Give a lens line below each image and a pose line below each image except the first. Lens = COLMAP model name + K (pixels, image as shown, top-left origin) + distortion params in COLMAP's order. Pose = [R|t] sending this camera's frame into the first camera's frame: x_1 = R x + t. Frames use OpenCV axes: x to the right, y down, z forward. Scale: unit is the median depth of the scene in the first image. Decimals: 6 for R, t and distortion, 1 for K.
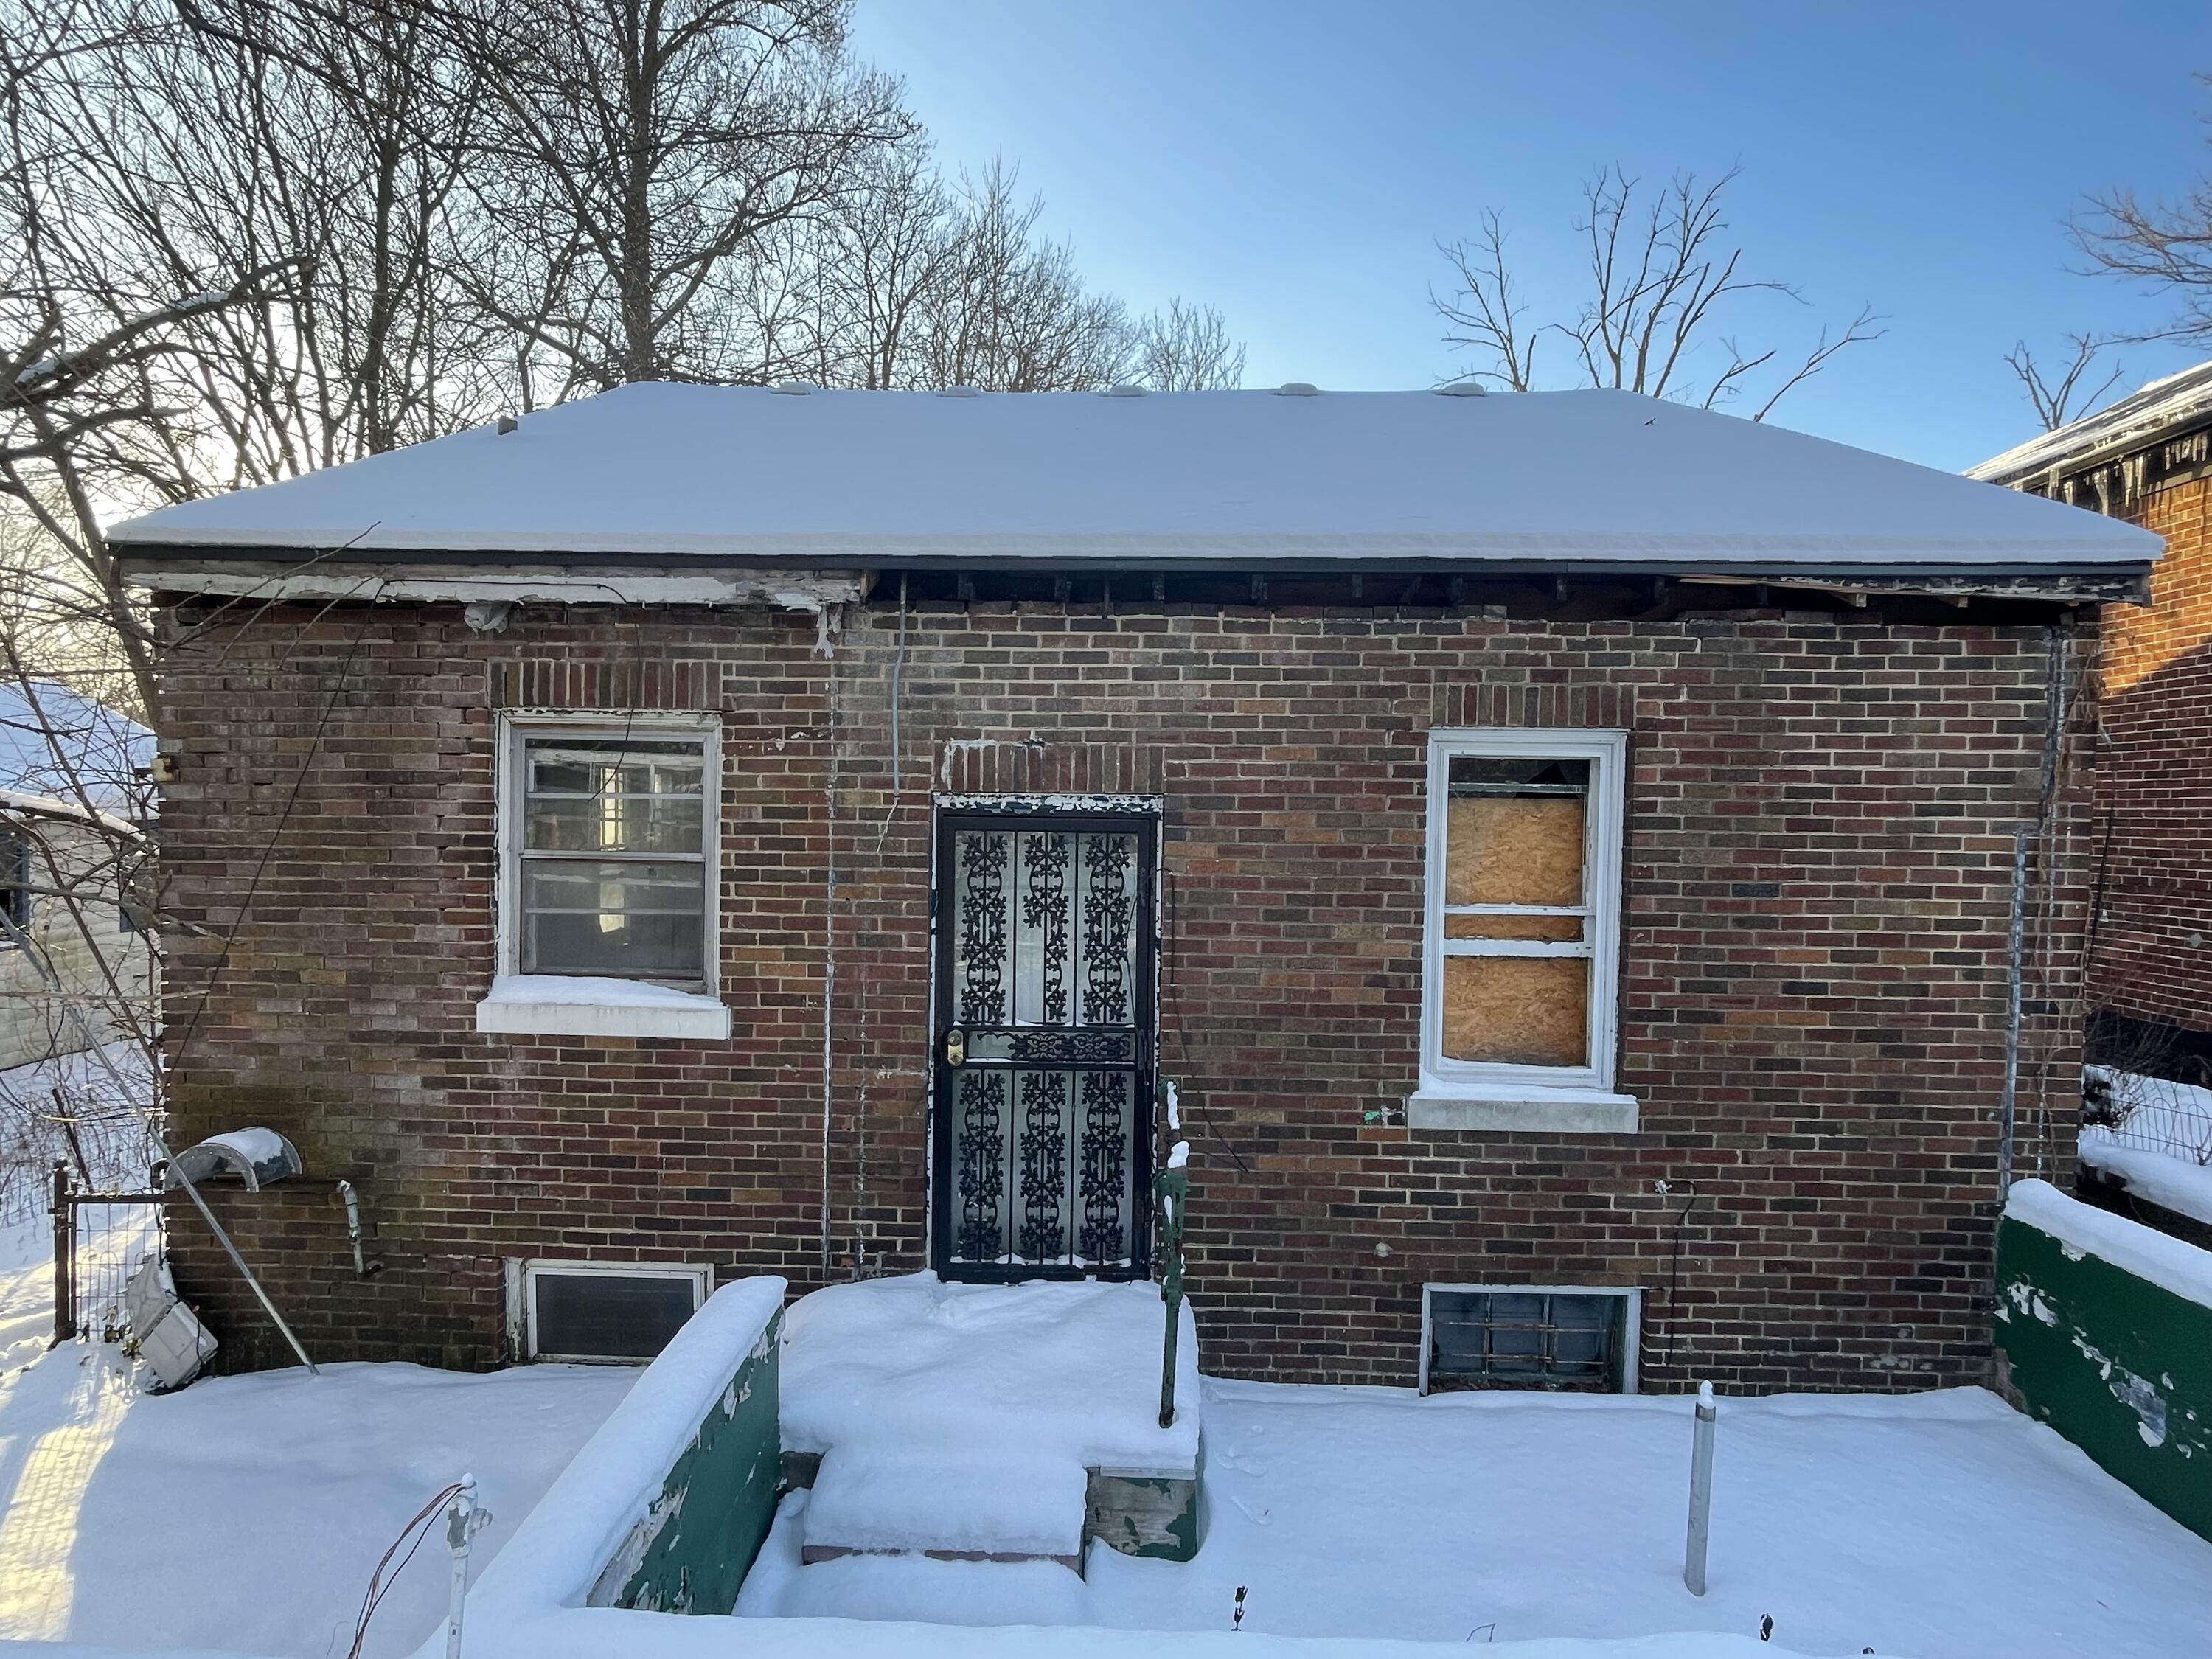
lens RADIAL K [[1106.2, 0, 1026.9], [0, 1106.2, 835.3], [0, 0, 1]] dist [0.005180, -0.004548]
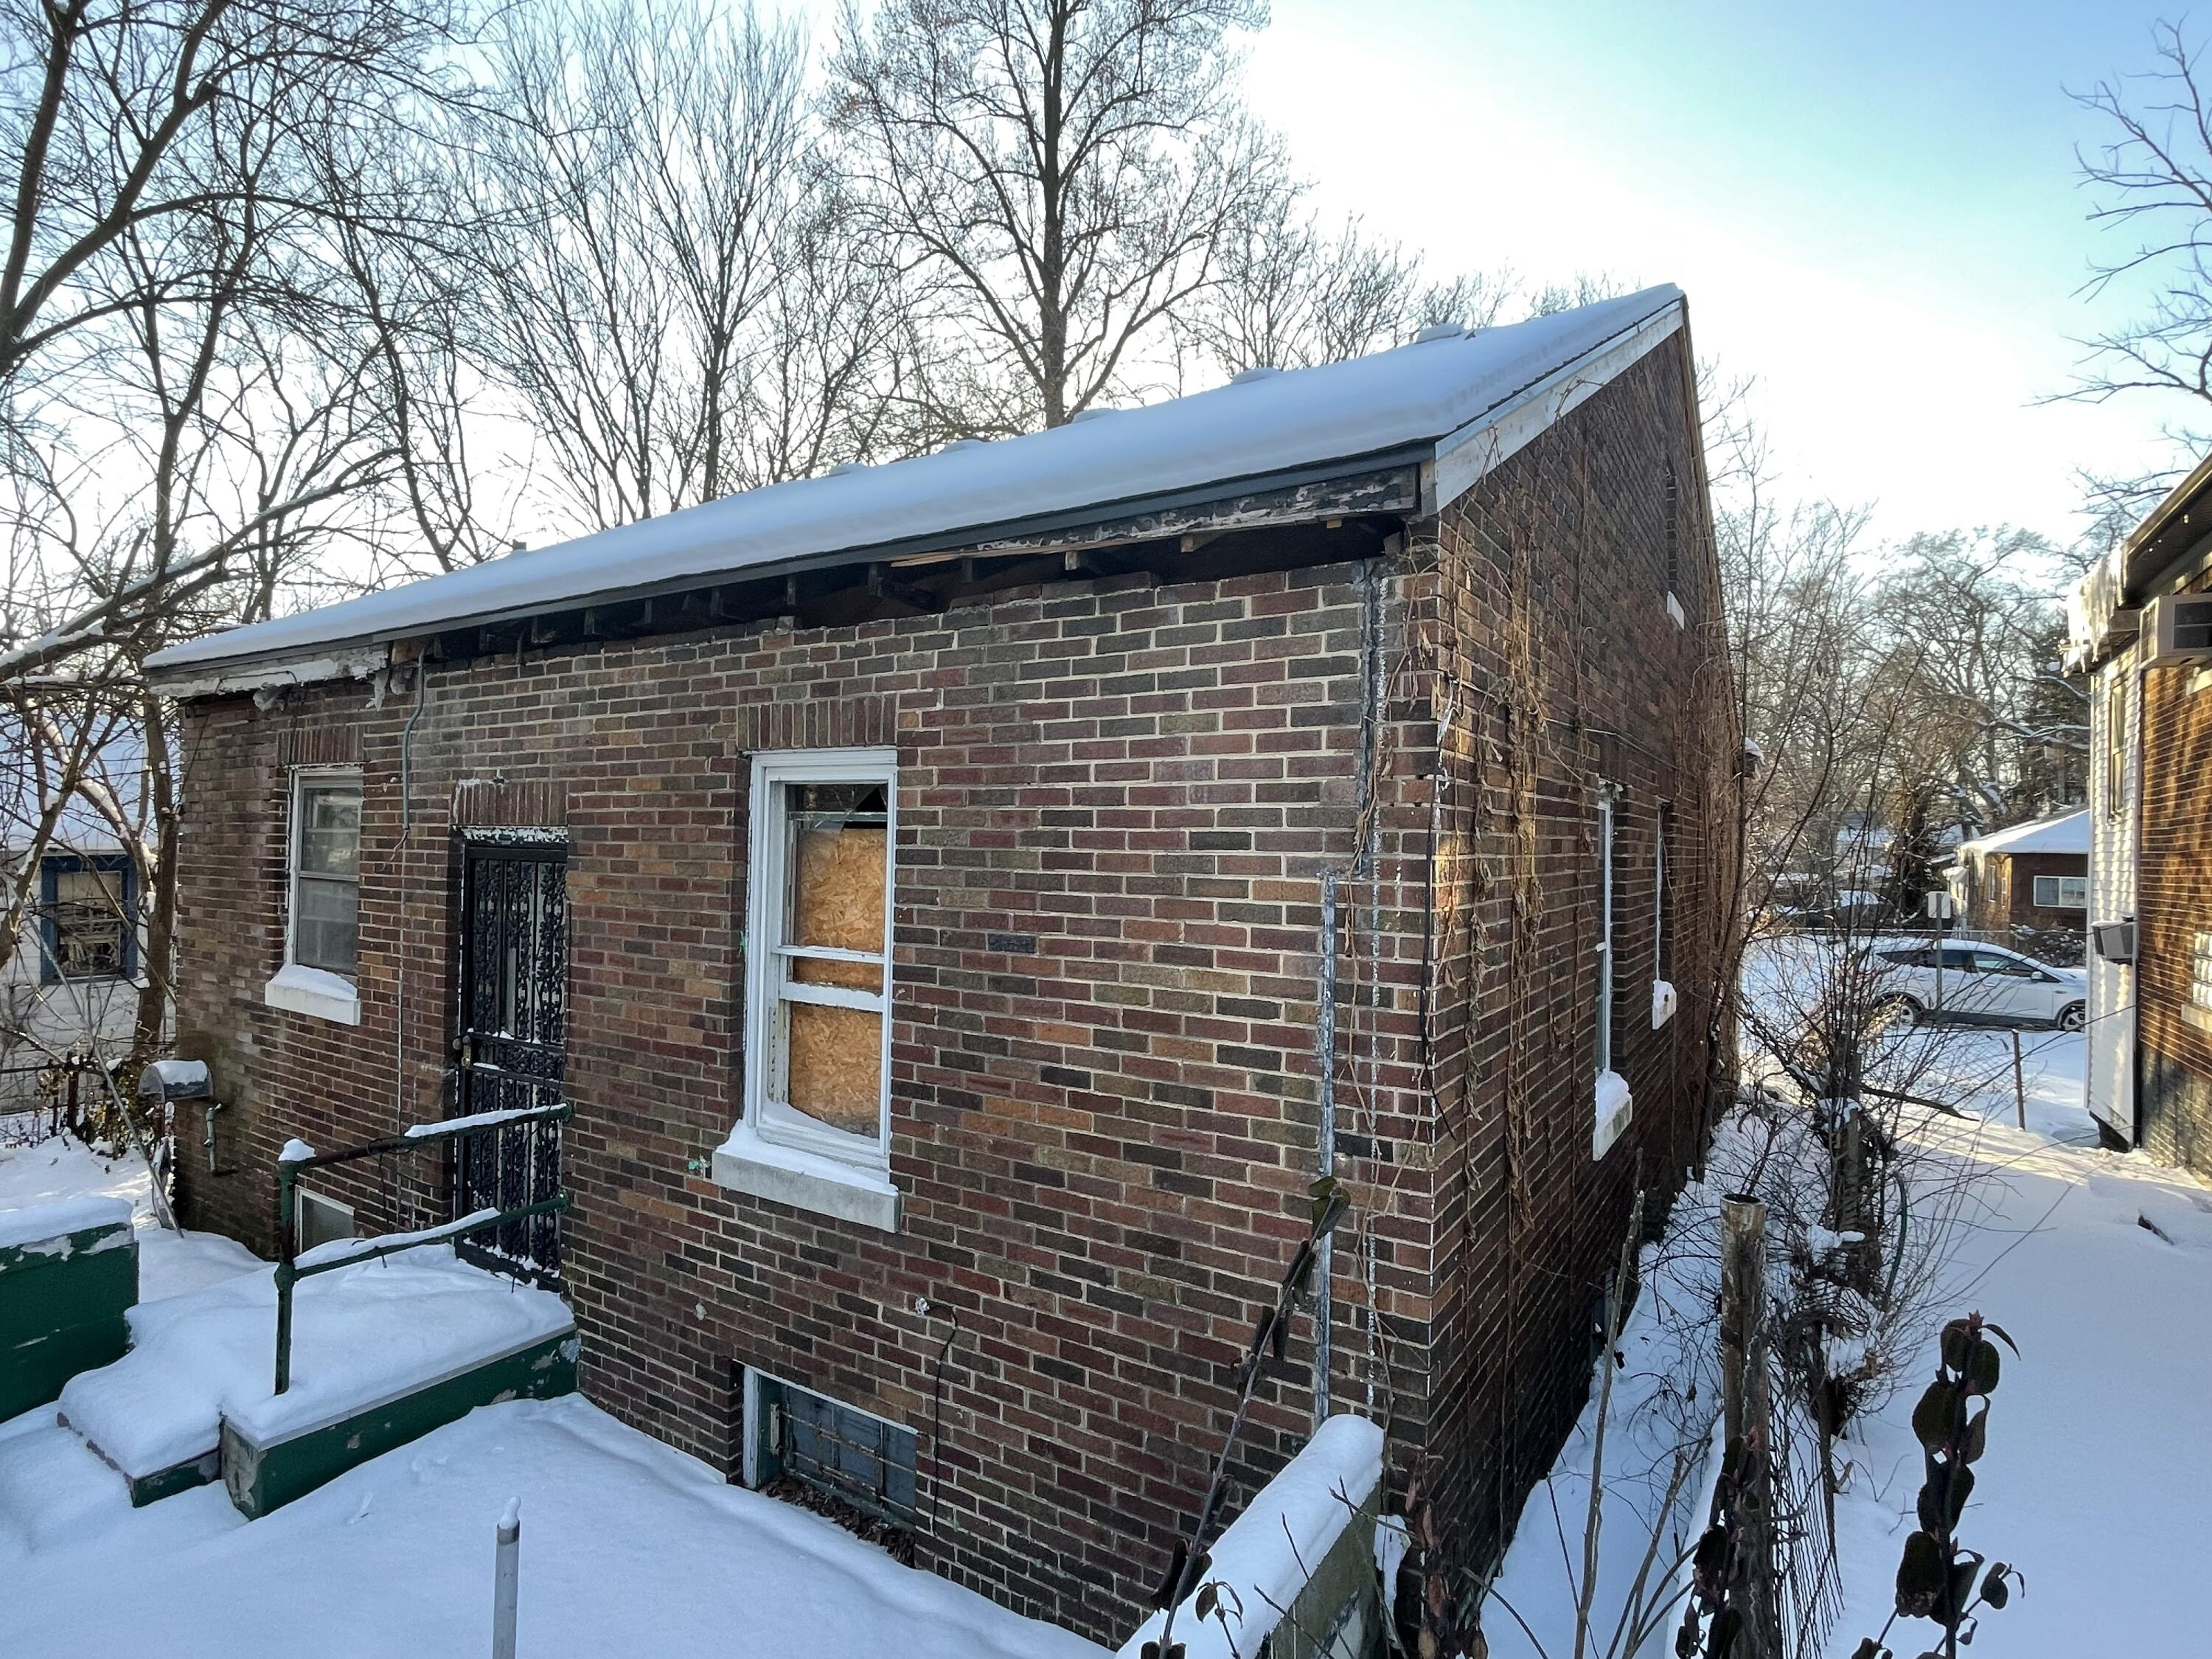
lens RADIAL K [[1106.2, 0, 1088.4], [0, 1106.2, 836.8], [0, 0, 1]] dist [0.005180, -0.004548]
pose [[0.858549, -0.001501, -0.512729, 1.103226], [-0.021231, 0.999034, -0.038476, 0.003247], [0.512291, 0.043920, 0.857688, 0.356372]]
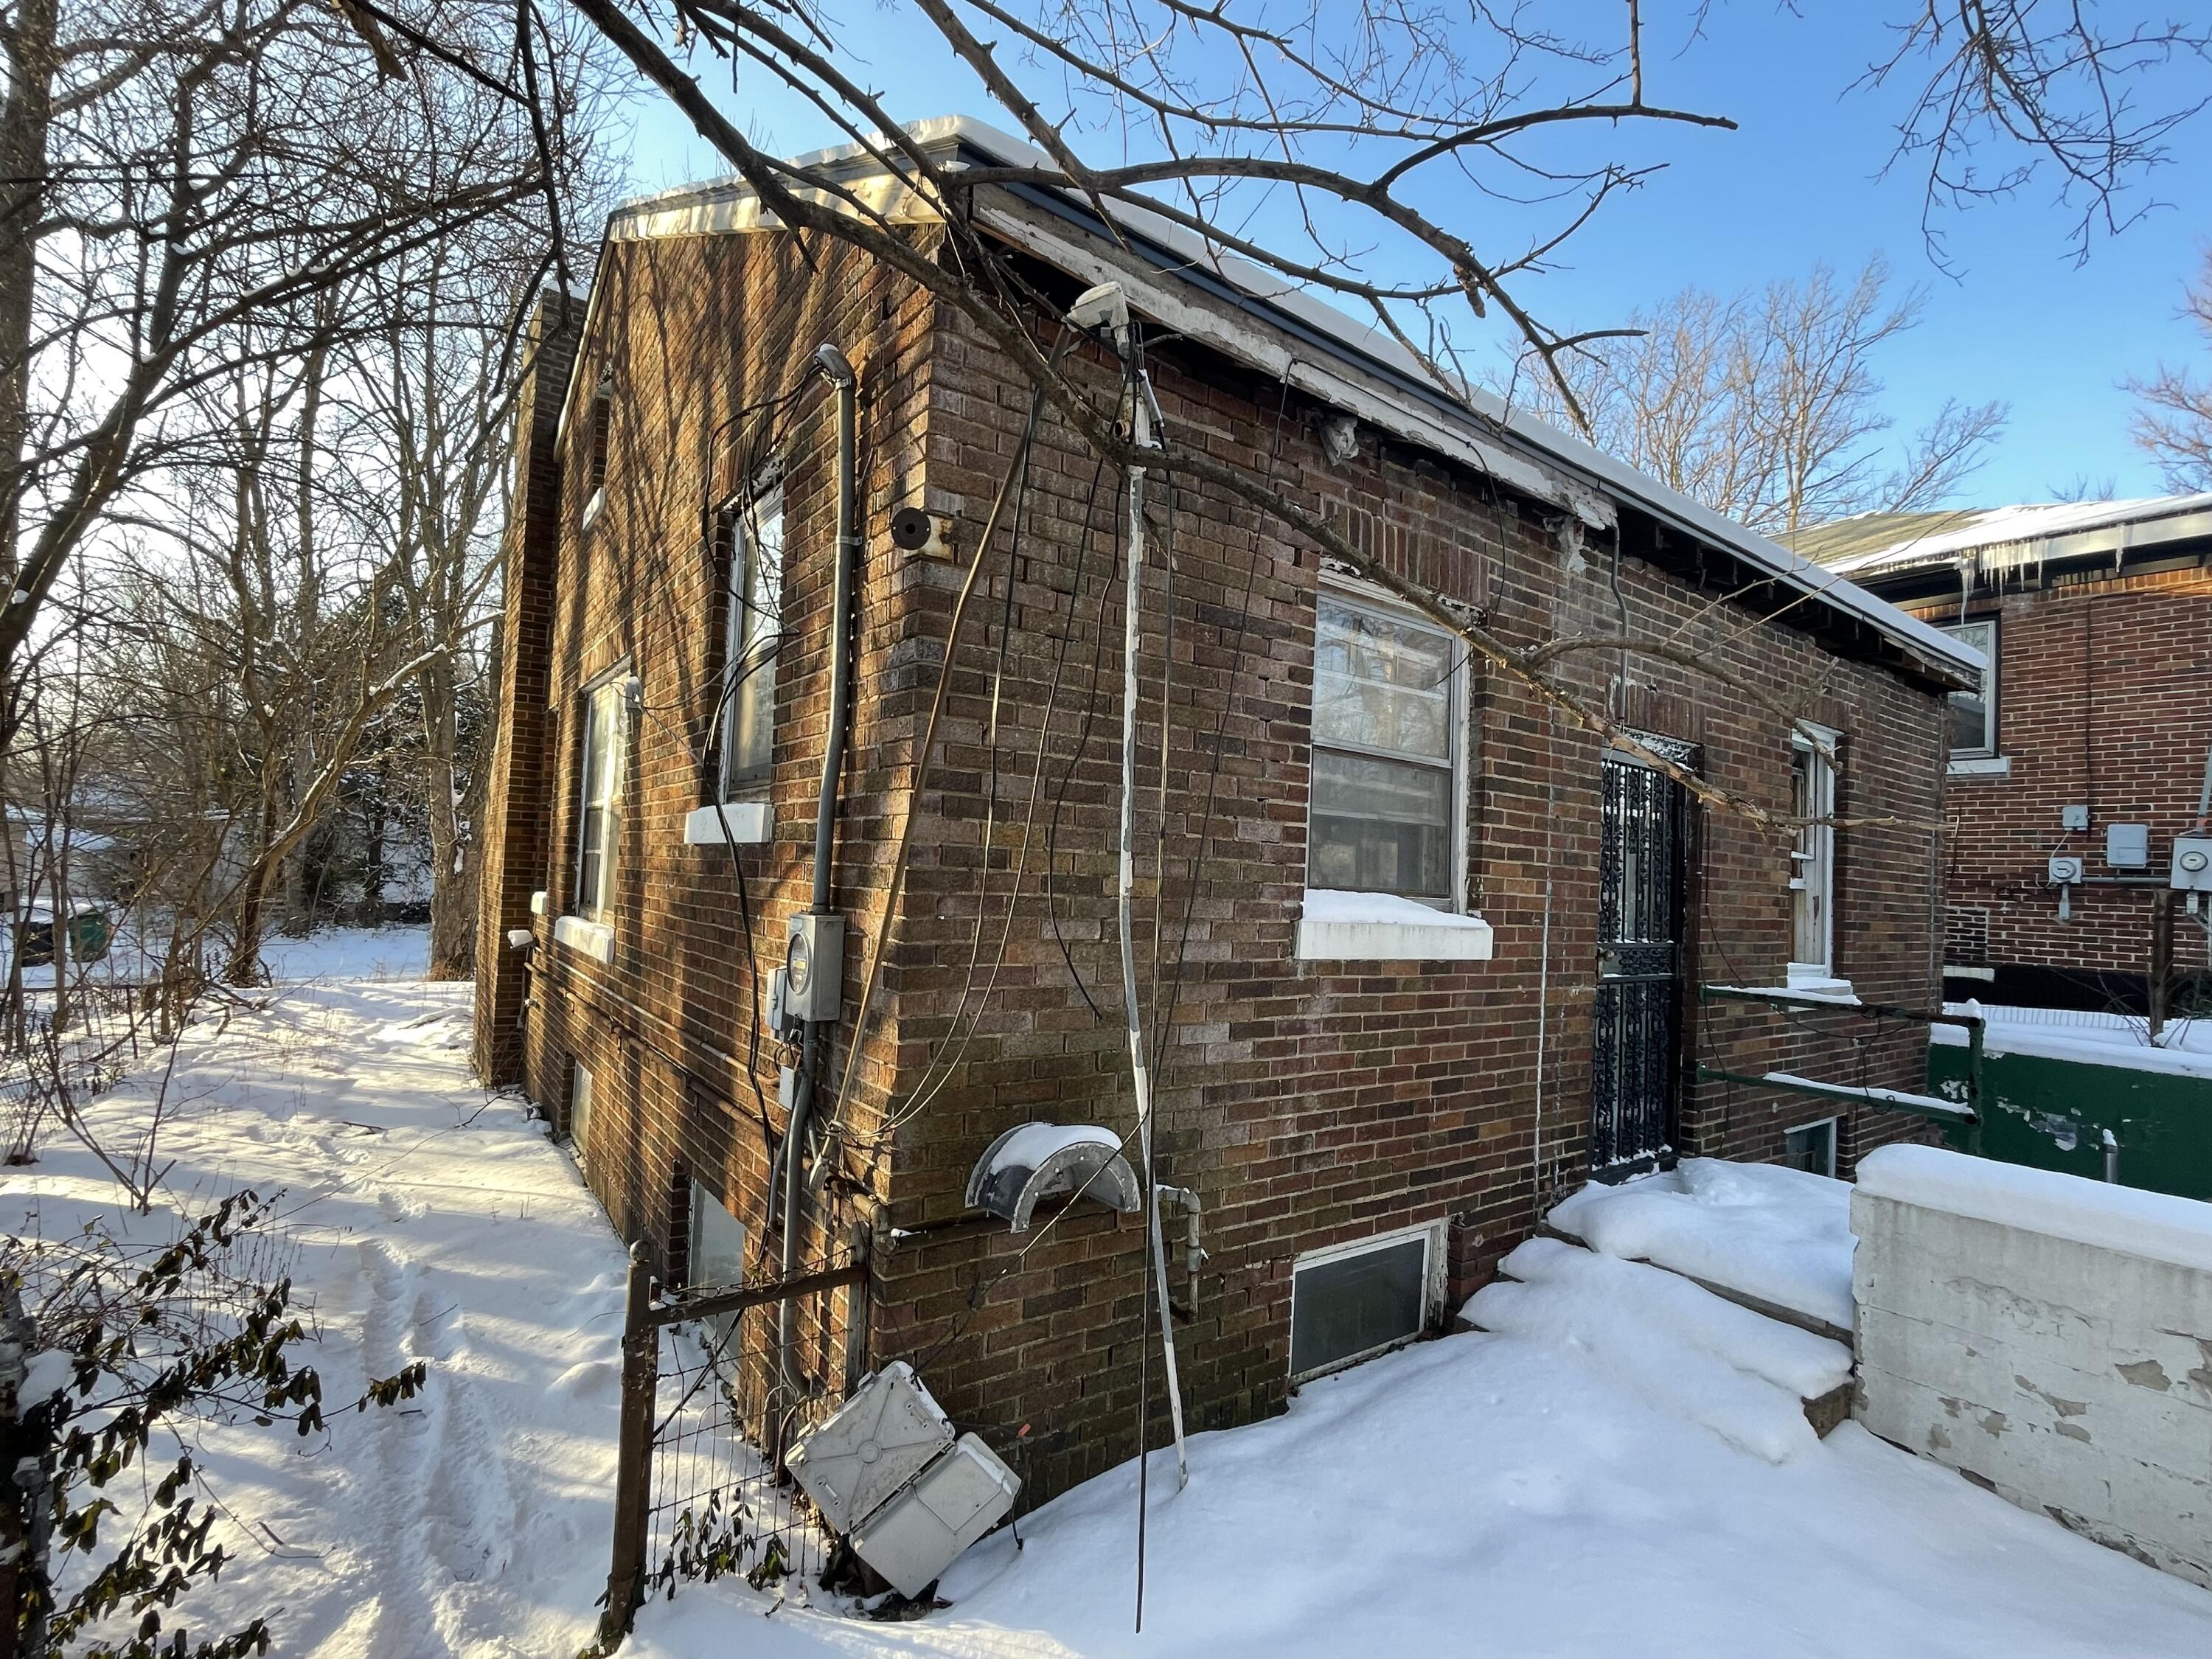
lens RADIAL K [[1031.2, 0, 1108.5], [0, 1031.2, 828.6], [0, 0, 1]] dist [0.010056, -0.000598]
pose [[0.783609, 0.052207, 0.619057, -1.092710], [-0.020595, 0.998098, -0.058104, 0.135282], [-0.620913, 0.032781, 0.783194, 0.530080]]
